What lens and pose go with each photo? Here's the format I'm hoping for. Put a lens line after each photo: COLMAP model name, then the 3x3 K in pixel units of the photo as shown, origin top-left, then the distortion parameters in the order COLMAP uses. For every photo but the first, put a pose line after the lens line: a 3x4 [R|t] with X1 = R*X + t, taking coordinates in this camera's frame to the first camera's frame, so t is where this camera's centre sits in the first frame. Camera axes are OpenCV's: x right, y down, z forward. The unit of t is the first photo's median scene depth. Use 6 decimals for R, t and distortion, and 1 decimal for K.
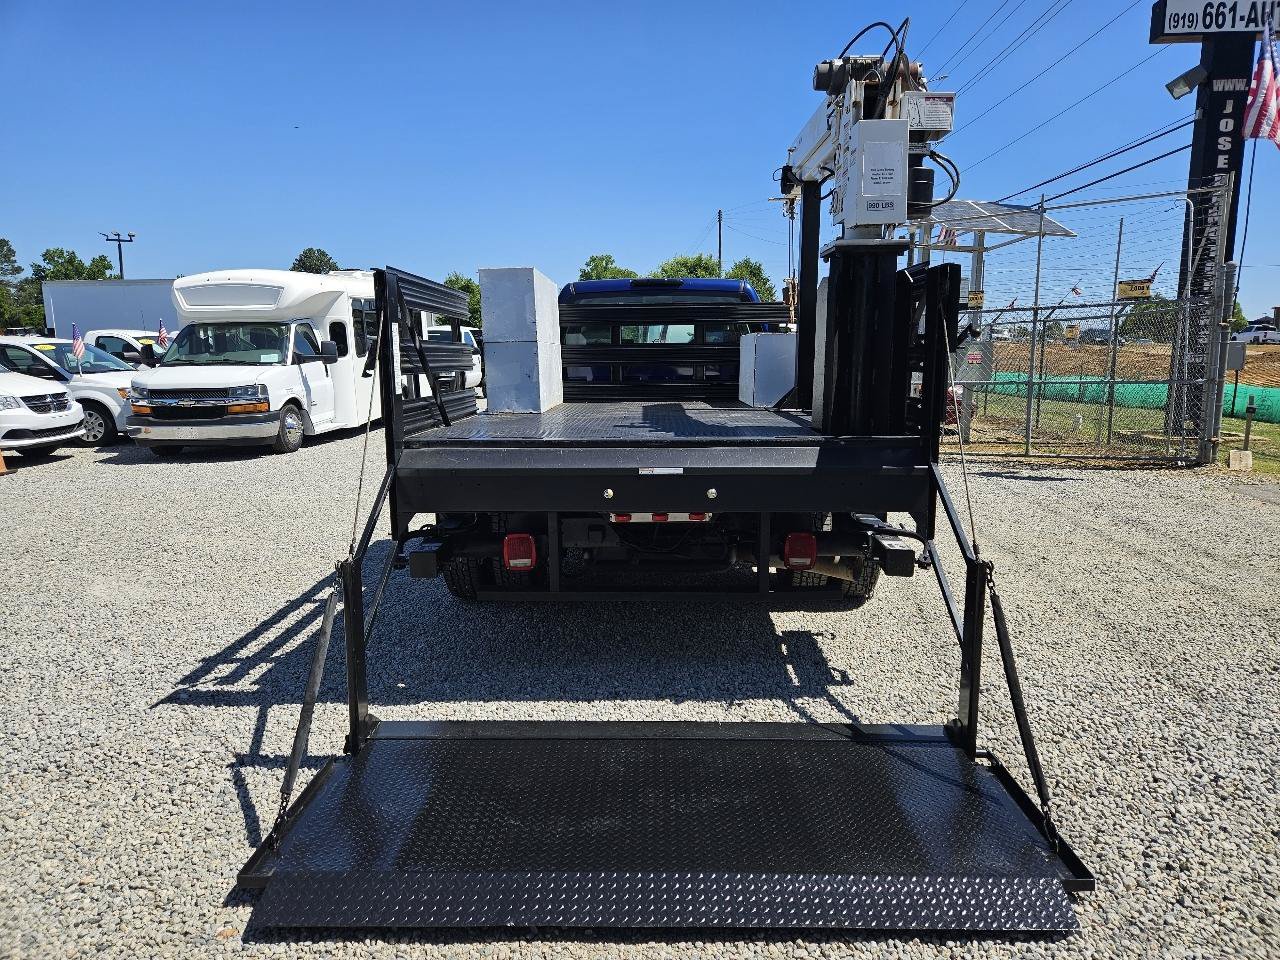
lens RADIAL K [[851.0, 0, 645.0], [0, 851.0, 485.6], [0, 0, 1]] dist [0.072013, -0.053522]
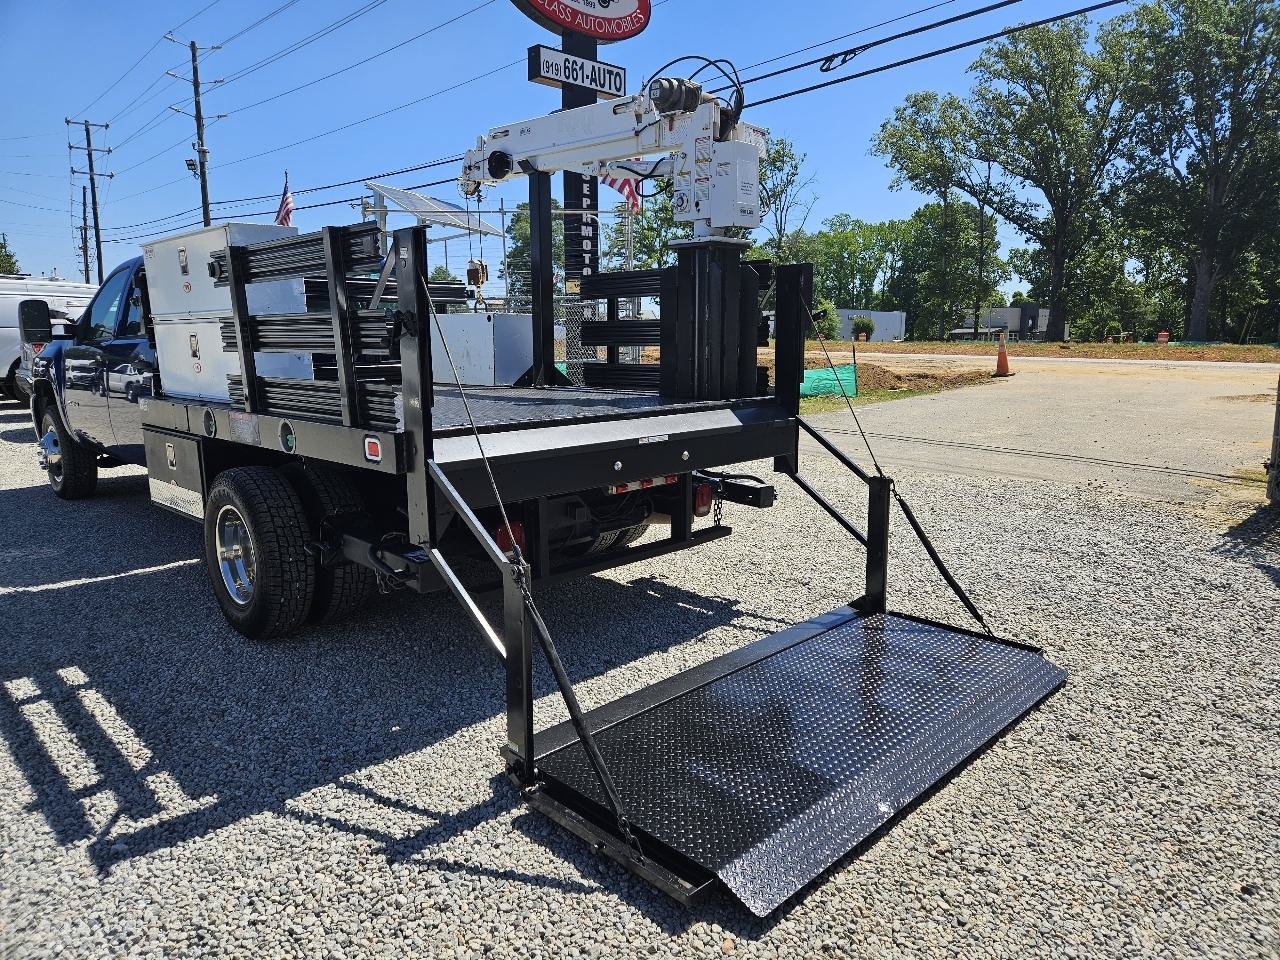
lens RADIAL K [[851.0, 0, 640.9], [0, 851.0, 475.9], [0, 0, 1]] dist [0.072013, -0.053522]
pose [[0.686163, -0.116296, 0.718091, -0.681571], [0.112546, 0.992224, 0.053150, -0.027087], [-0.718689, 0.044349, 0.693916, 0.236240]]
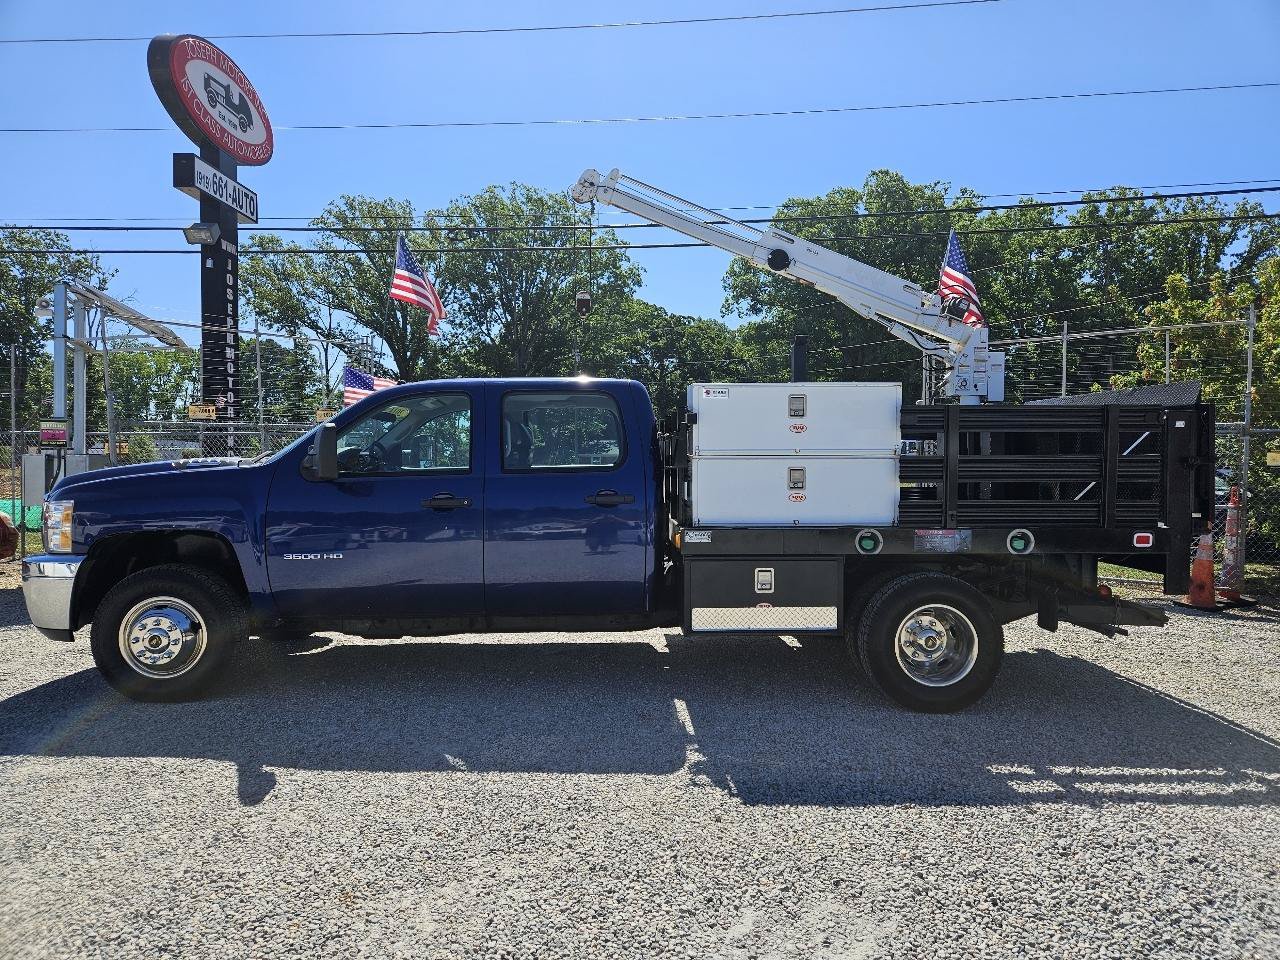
lens RADIAL K [[851.0, 0, 649.2], [0, 851.0, 473.4], [0, 0, 1]] dist [0.072013, -0.053522]
pose [[-0.020150, -0.003548, 0.999791, -1.469864], [0.152244, 0.988321, 0.006576, -0.210927], [-0.988137, 0.152345, -0.019375, 1.417261]]
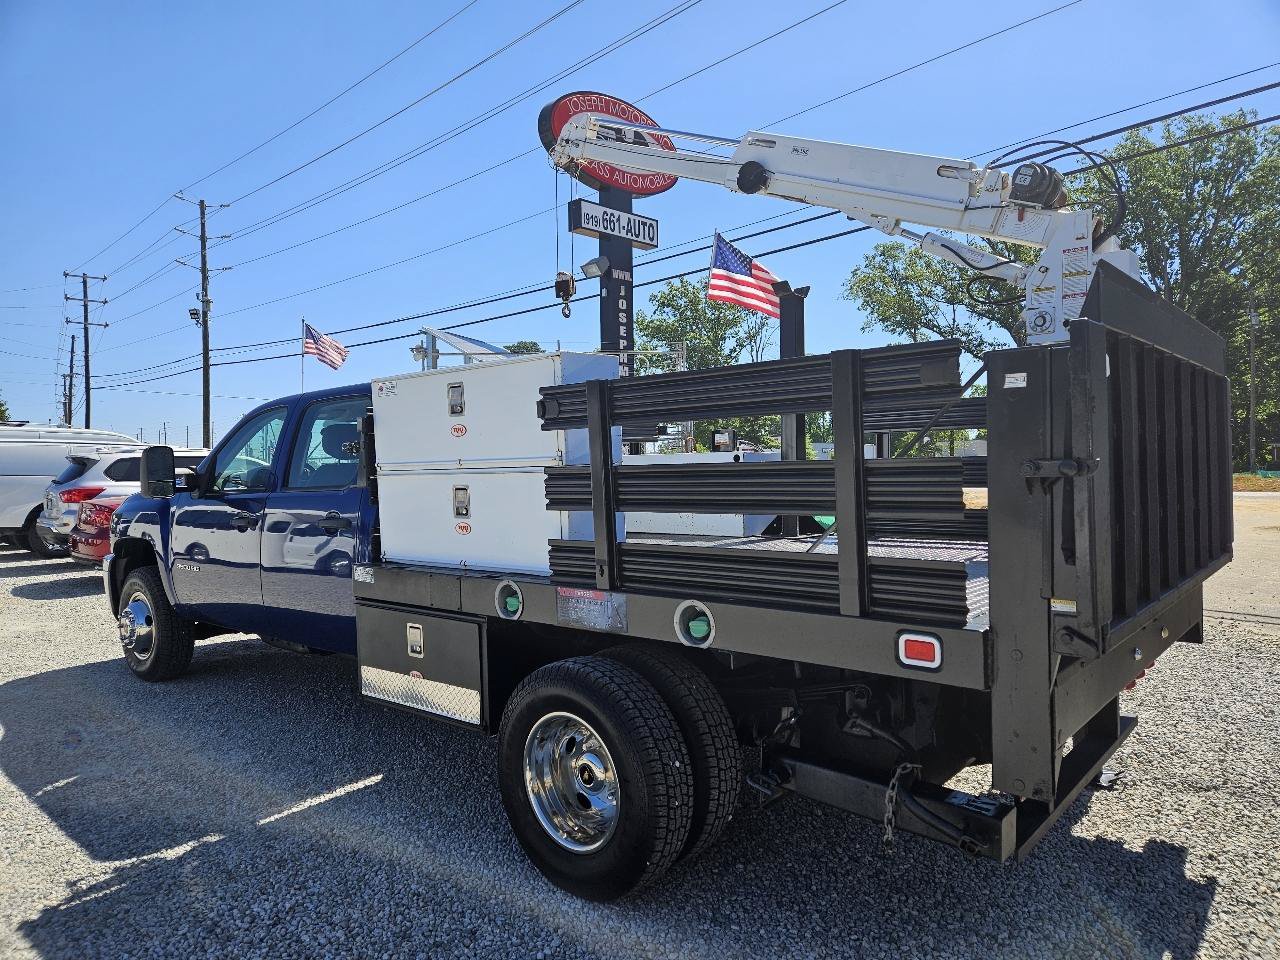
lens RADIAL K [[851.0, 0, 637.3], [0, 851.0, 486.4], [0, 0, 1]] dist [0.072013, -0.053522]
pose [[0.668437, -0.021175, 0.743467, -0.786562], [0.127580, 0.988044, -0.086563, -0.082946], [-0.732745, 0.152714, 0.663147, 0.494617]]
